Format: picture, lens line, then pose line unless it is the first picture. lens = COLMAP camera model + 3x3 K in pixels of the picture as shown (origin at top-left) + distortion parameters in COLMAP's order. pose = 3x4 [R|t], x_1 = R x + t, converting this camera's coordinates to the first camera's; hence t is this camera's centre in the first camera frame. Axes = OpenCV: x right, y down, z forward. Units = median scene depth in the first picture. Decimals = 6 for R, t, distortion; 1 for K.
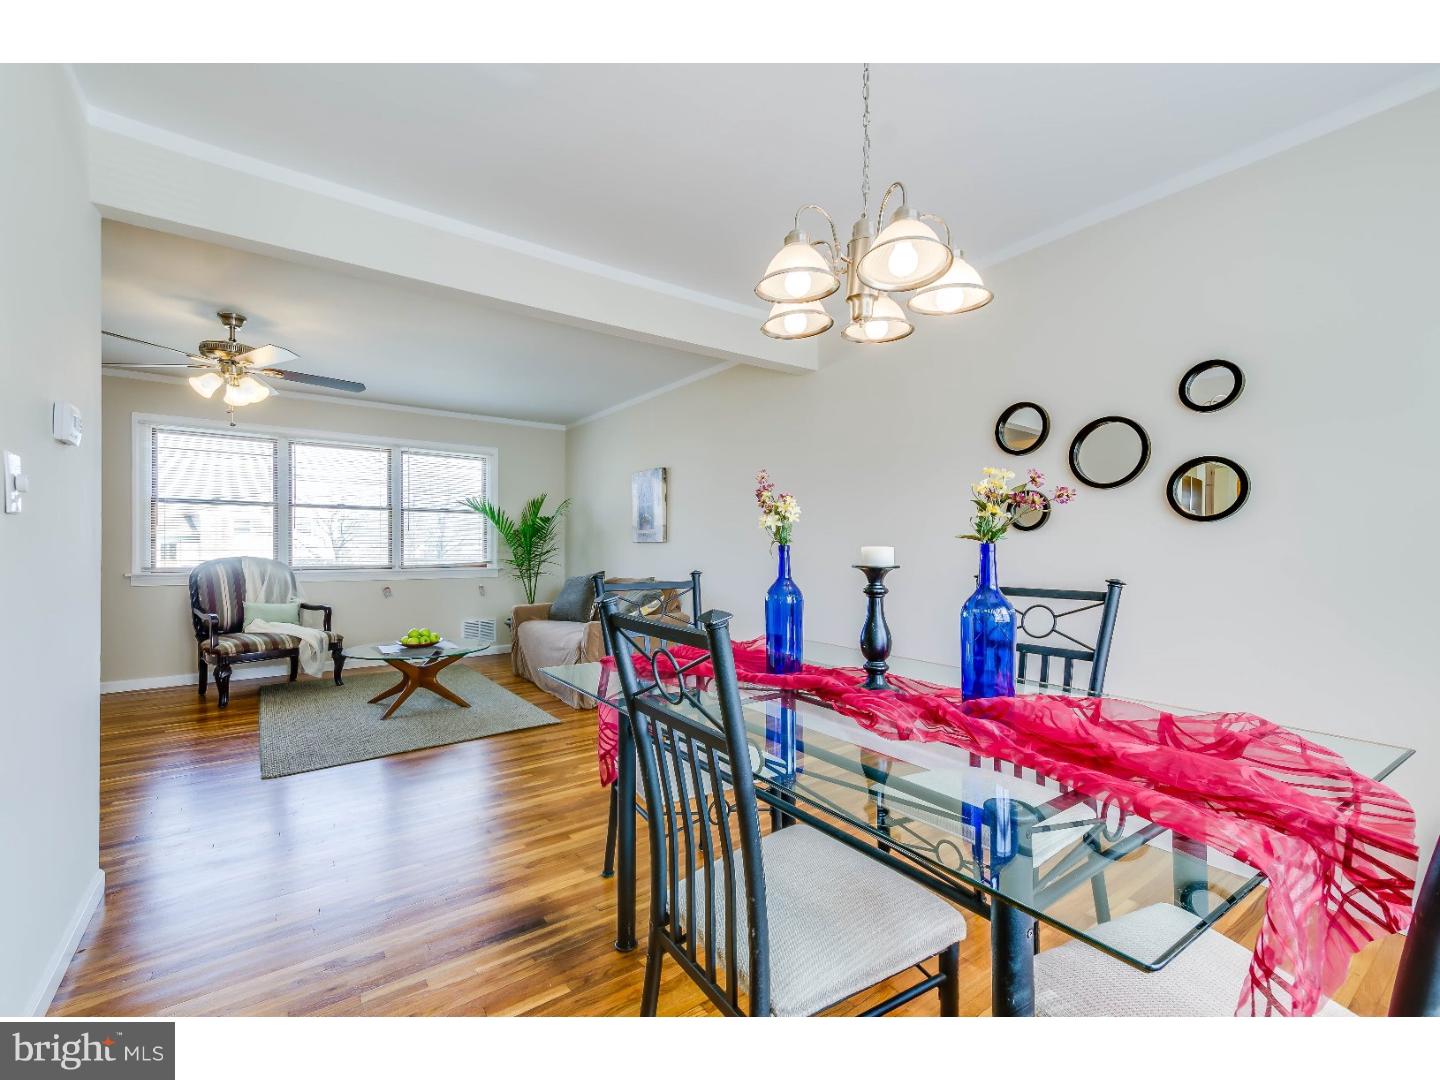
lens RADIAL K [[622.3, 0, 710.4], [0, 622.3, 545.1], [0, 0, 1]] dist [0.015923, -0.000831]
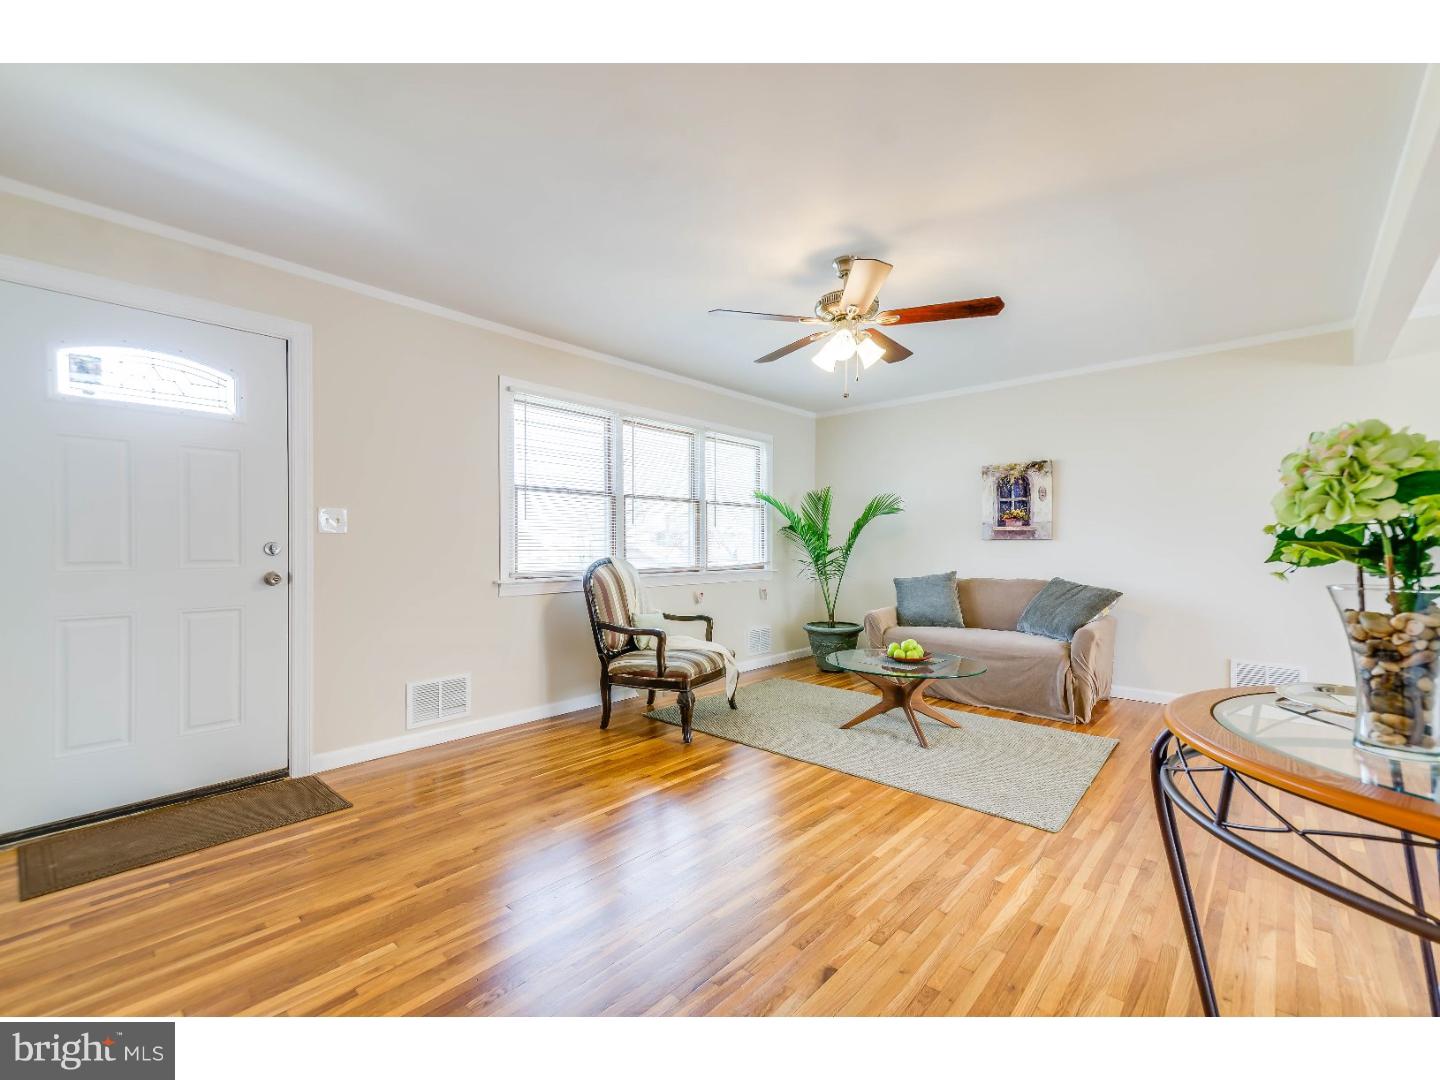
lens RADIAL K [[622.3, 0, 711.5], [0, 622.3, 540.2], [0, 0, 1]] dist [0.015923, -0.000831]
pose [[0.980397, 0.001610, 0.197028, -0.723128], [-0.000602, 0.999986, -0.005180, 0.000101], [-0.197033, 0.004960, 0.980384, 0.165238]]
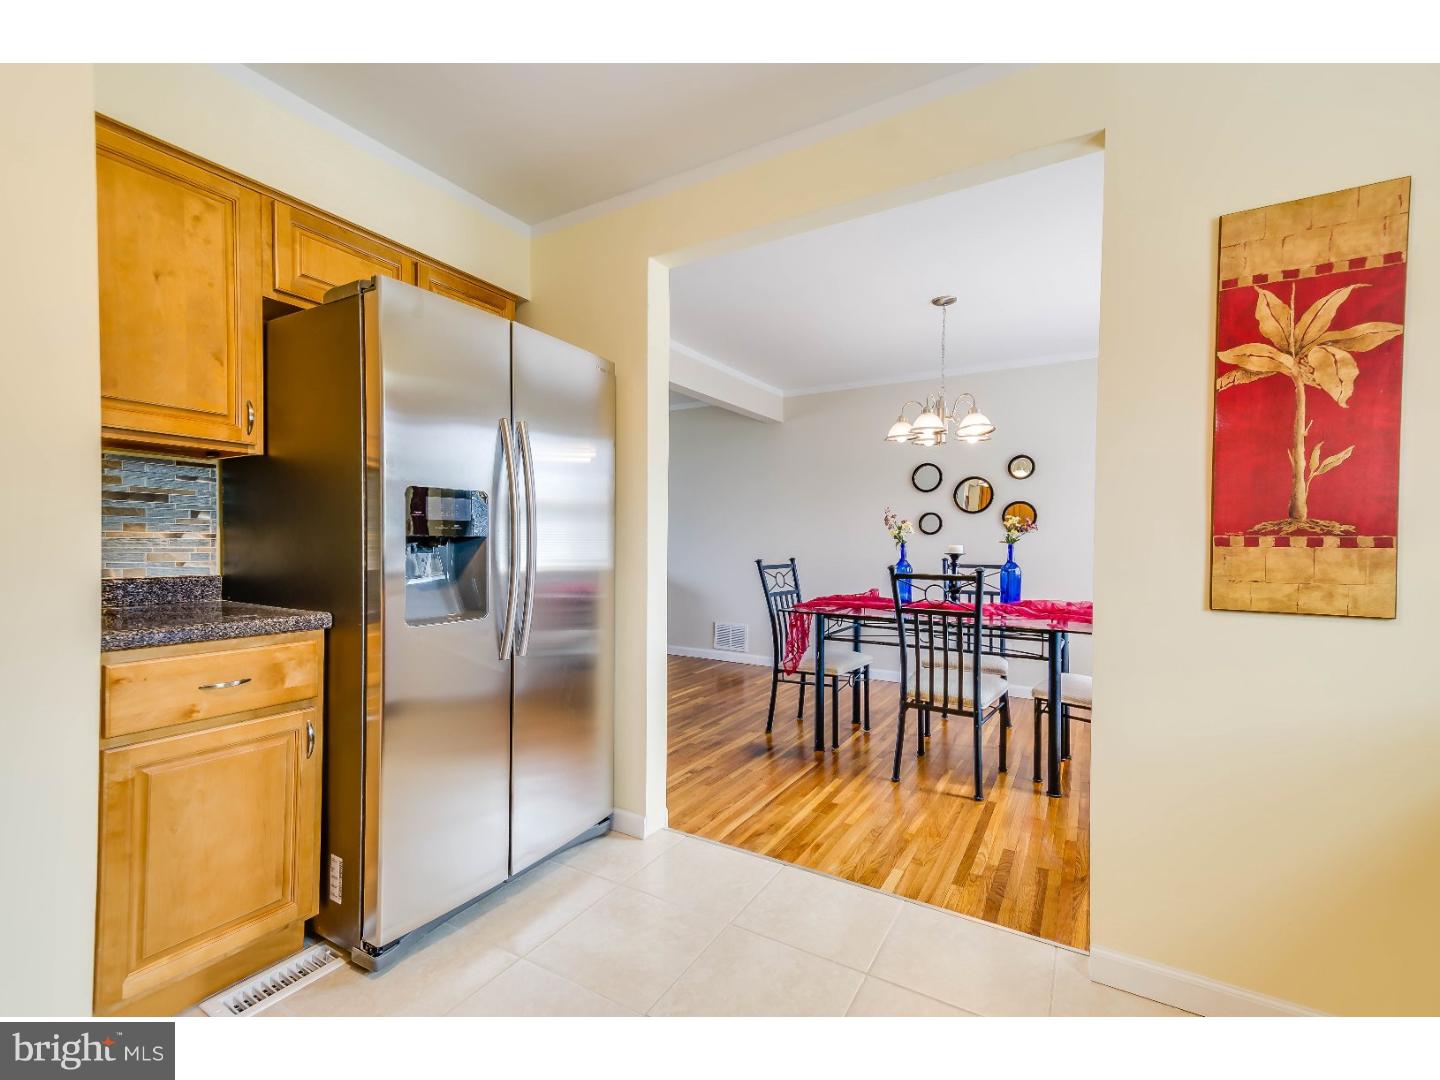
lens RADIAL K [[622.3, 0, 714.0], [0, 622.3, 539.1], [0, 0, 1]] dist [0.015923, -0.000831]
pose [[0.926324, 0.009449, 0.376610, -0.369674], [-0.010539, 0.999944, 0.000833, -0.003603], [-0.376581, -0.004741, 0.926371, -0.210664]]
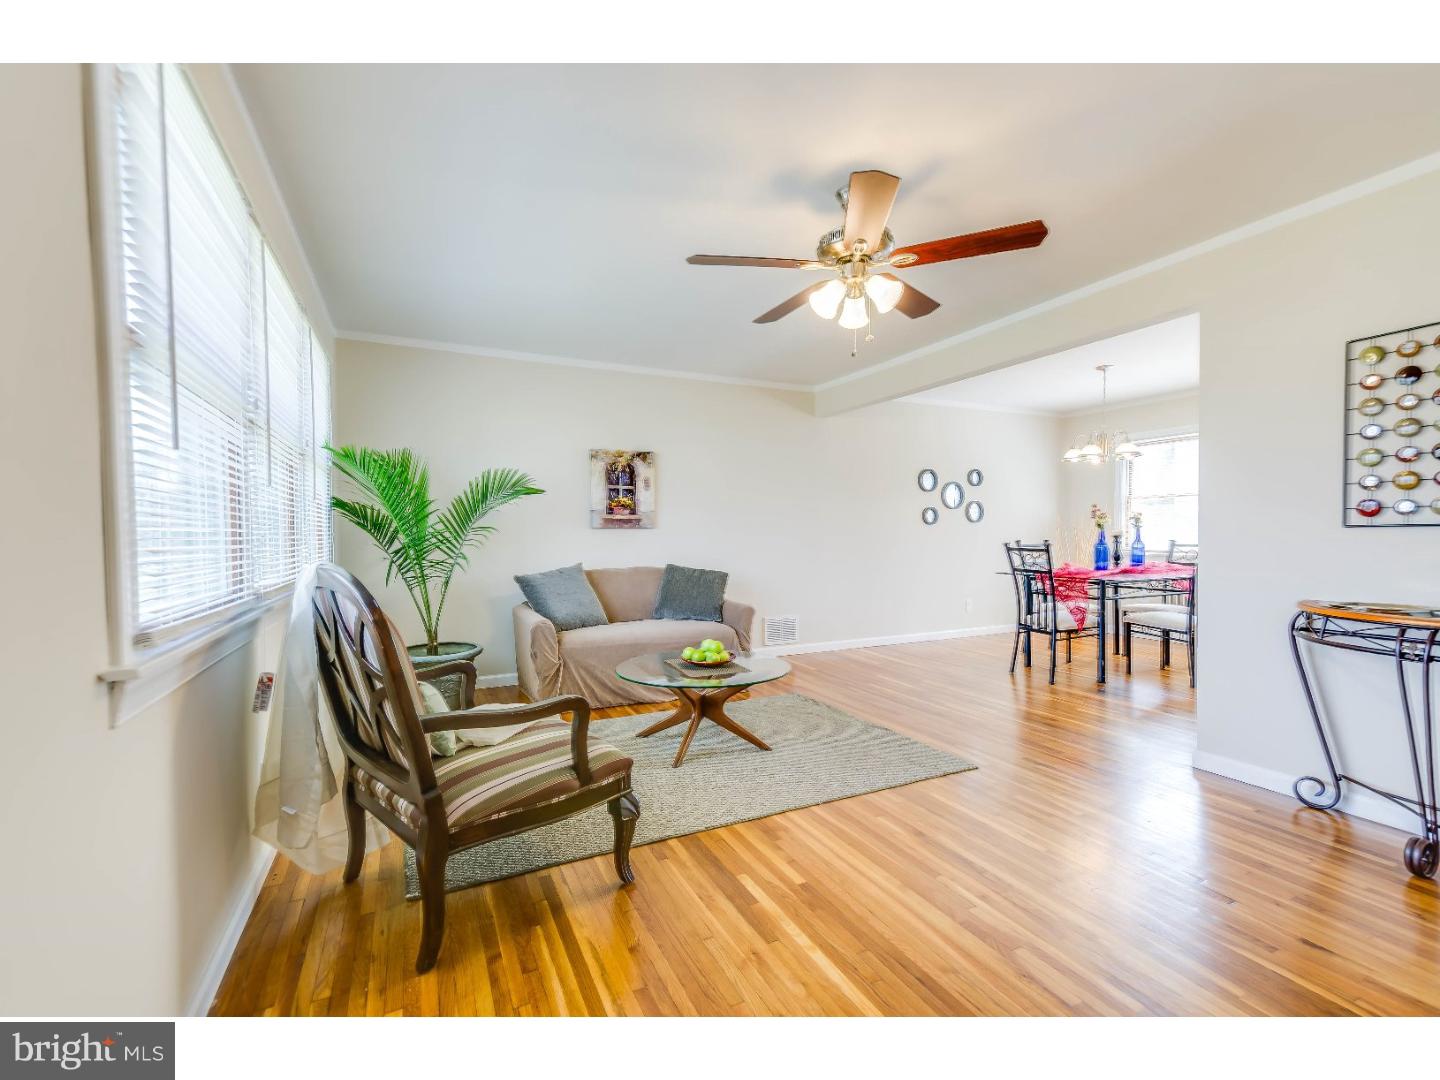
lens RADIAL K [[622.3, 0, 709.7], [0, 622.3, 543.4], [0, 0, 1]] dist [0.015923, -0.000831]
pose [[0.191384, -0.017386, 0.981361, -0.969978], [0.003152, 0.999849, 0.017098, 0.001299], [-0.981510, -0.000179, 0.191409, 0.686082]]
